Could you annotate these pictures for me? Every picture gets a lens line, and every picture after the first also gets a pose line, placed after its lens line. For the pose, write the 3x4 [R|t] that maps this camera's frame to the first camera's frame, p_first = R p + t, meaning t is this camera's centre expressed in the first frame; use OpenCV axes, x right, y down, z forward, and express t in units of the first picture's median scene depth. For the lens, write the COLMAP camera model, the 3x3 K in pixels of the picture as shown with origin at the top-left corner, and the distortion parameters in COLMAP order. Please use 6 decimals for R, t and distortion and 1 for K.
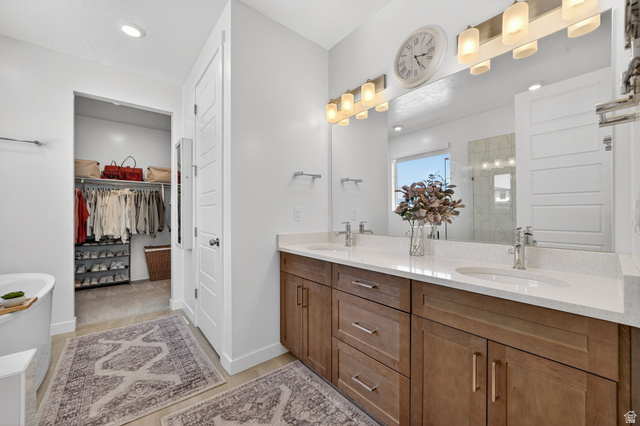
lens RADIAL K [[251.4, 0, 317.7], [0, 251.4, 216.5], [0, 0, 1]] dist [-0.002012, 0.000419]
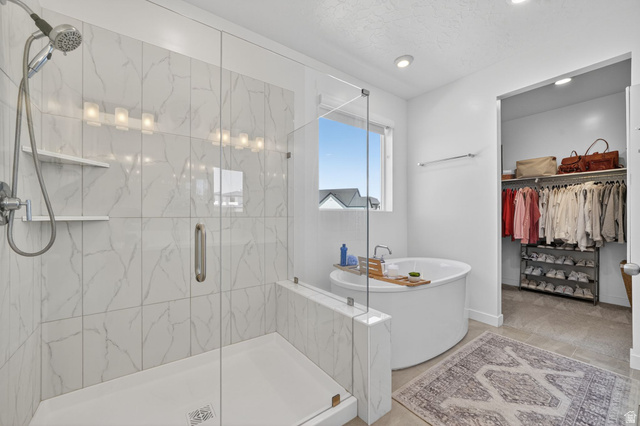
lens RADIAL K [[251.4, 0, 317.7], [0, 251.4, 216.5], [0, 0, 1]] dist [-0.002012, 0.000419]
pose [[-0.047253, 0.005008, -0.998870, 0.097199], [-0.005429, 0.999971, 0.005271, -0.003140], [0.998868, 0.005672, -0.047224, 0.285407]]
